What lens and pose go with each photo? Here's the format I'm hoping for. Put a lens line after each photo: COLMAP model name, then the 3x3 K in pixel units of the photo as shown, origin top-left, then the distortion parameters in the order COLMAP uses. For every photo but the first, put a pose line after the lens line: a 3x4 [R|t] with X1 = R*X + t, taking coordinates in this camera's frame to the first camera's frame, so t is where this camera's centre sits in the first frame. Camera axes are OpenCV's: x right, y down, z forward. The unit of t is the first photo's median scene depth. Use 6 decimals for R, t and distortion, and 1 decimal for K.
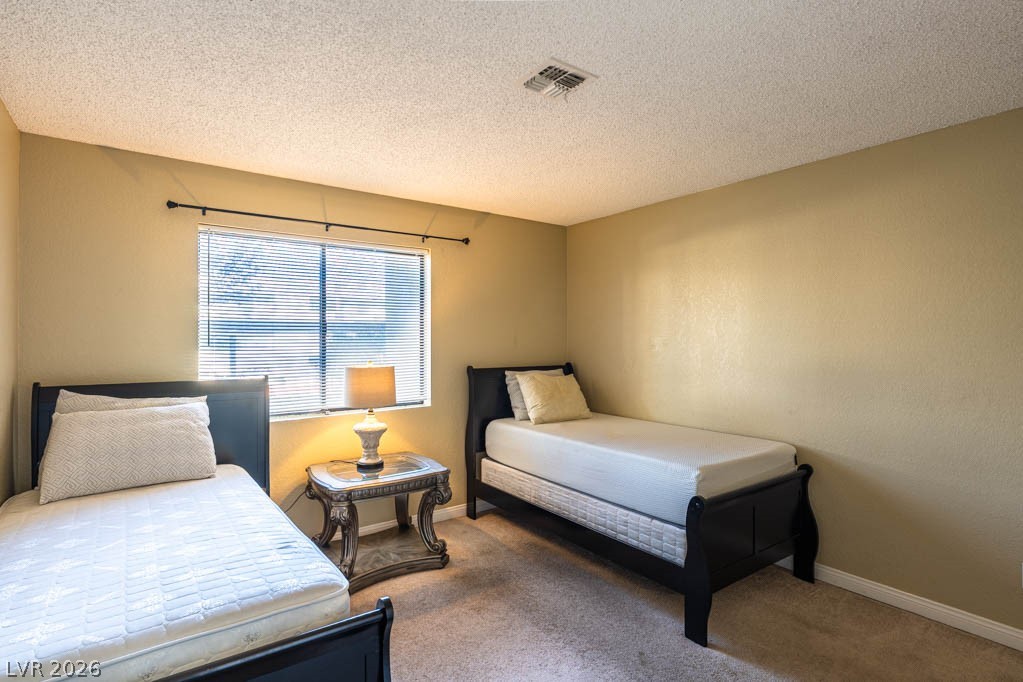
lens RADIAL K [[526.9, 0, 509.7], [0, 526.9, 341.1], [0, 0, 1]] dist [0.003268, 0.000293]
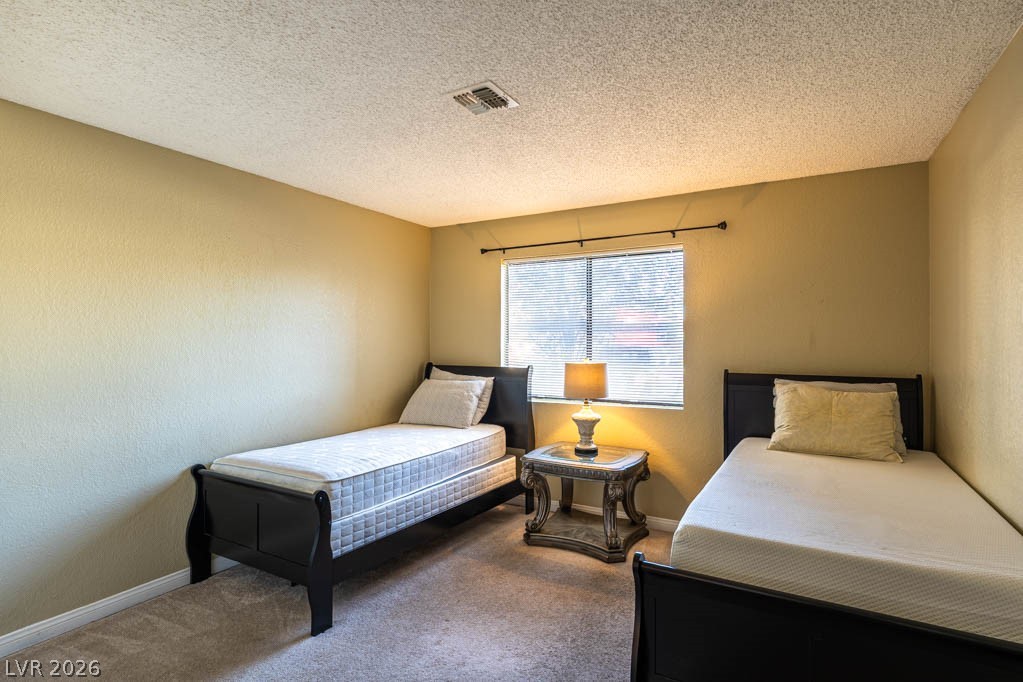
lens RADIAL K [[526.9, 0, 509.9], [0, 526.9, 340.1], [0, 0, 1]] dist [0.003268, 0.000293]
pose [[0.403915, 0.005103, -0.914782, 0.700070], [0.002372, 0.999975, 0.006626, -0.008766], [0.914794, -0.004846, 0.403892, 0.395487]]
